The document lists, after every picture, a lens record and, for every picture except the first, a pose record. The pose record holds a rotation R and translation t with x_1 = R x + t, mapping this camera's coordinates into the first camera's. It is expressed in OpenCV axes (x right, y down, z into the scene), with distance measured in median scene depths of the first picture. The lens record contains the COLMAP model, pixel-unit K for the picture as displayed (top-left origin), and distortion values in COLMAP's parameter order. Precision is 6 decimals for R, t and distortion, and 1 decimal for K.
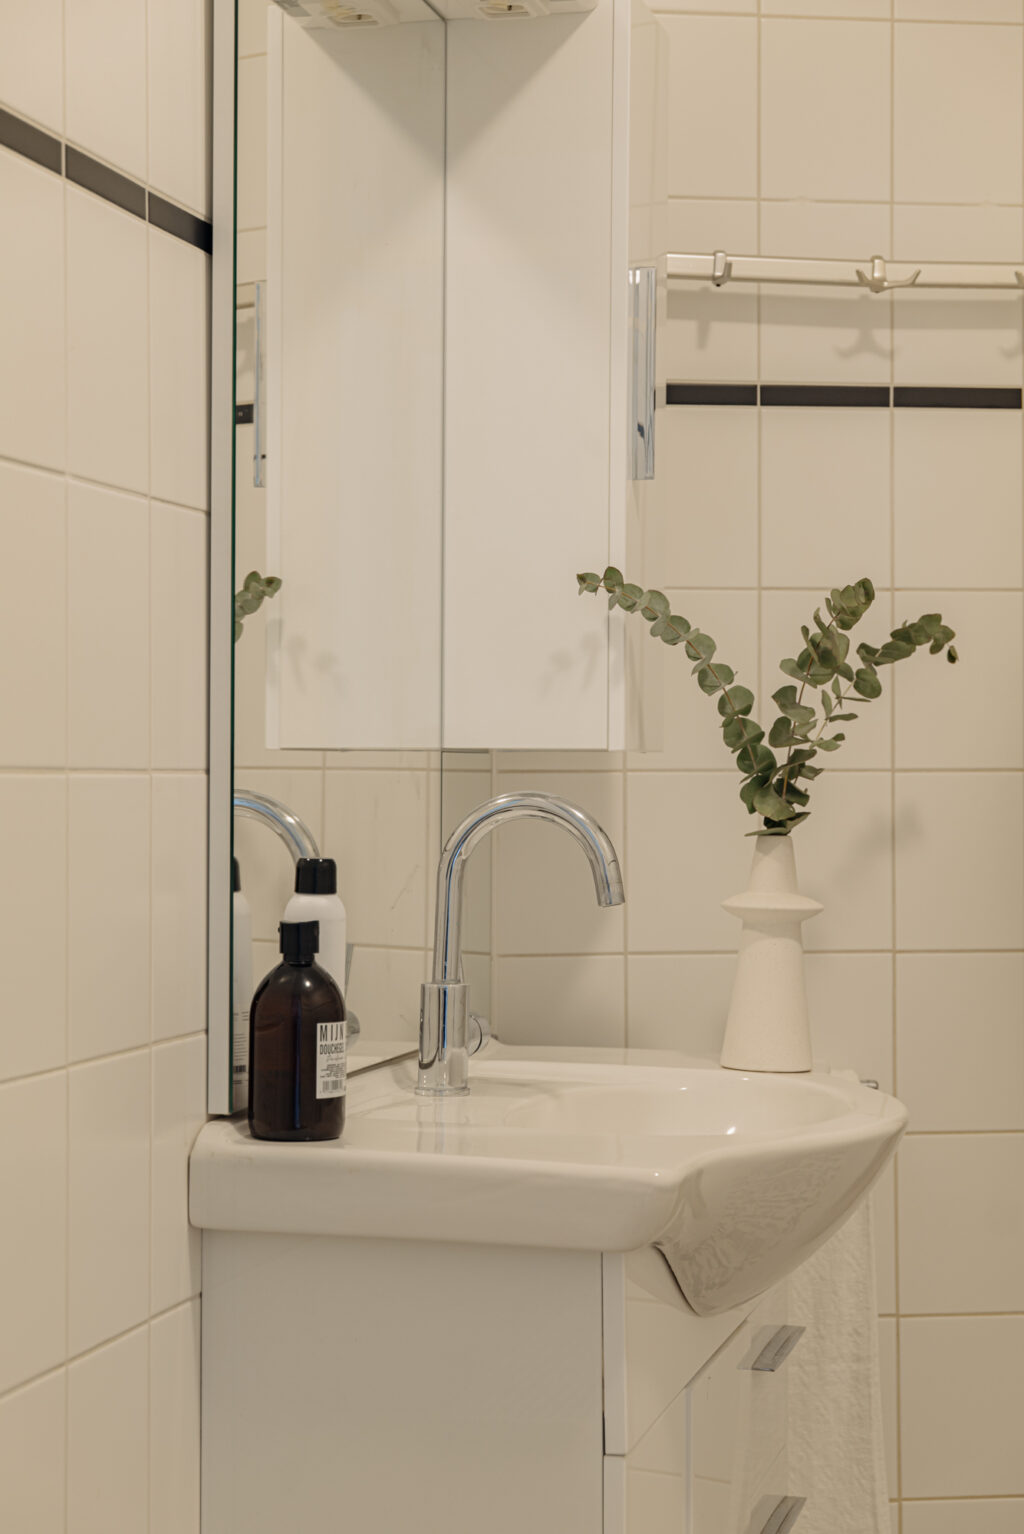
lens RADIAL K [[2767.9, 0, 512.0], [0, 2767.9, 767.0], [0, 0, 1]] dist [0.036005, 0.125608]
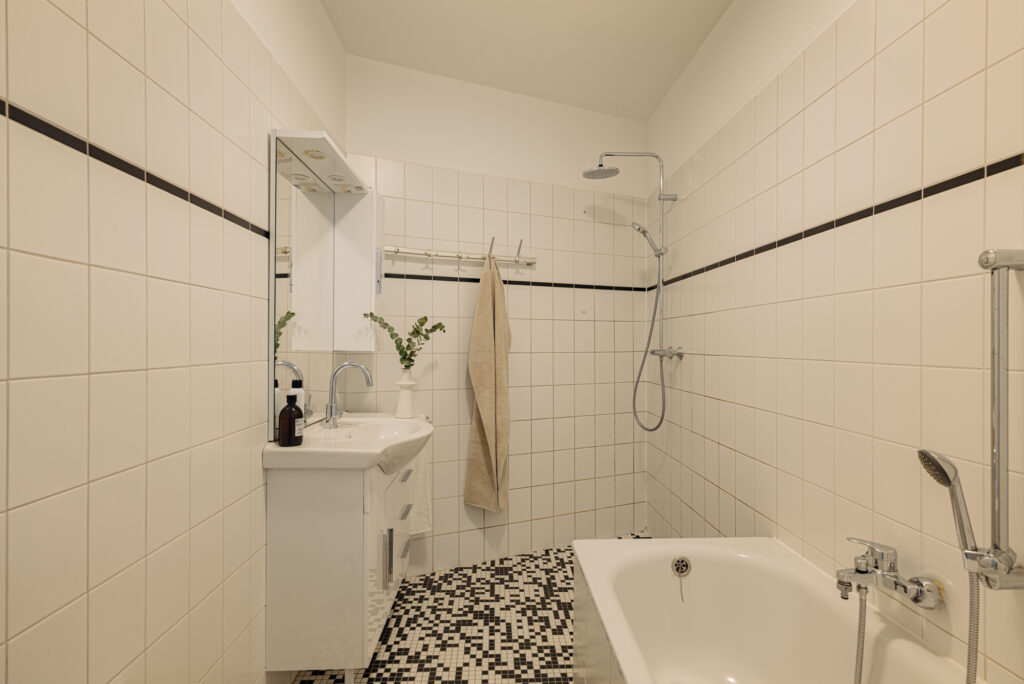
lens RADIAL K [[497.0, 0, 513.0], [0, 497.0, 346.5], [0, 0, 1]] dist [0.002746, 0.000198]
pose [[0.958653, 0.002407, 0.284569, 0.026168], [-0.004775, 0.999959, 0.007630, -0.021752], [-0.284539, -0.008673, 0.958625, 0.124546]]
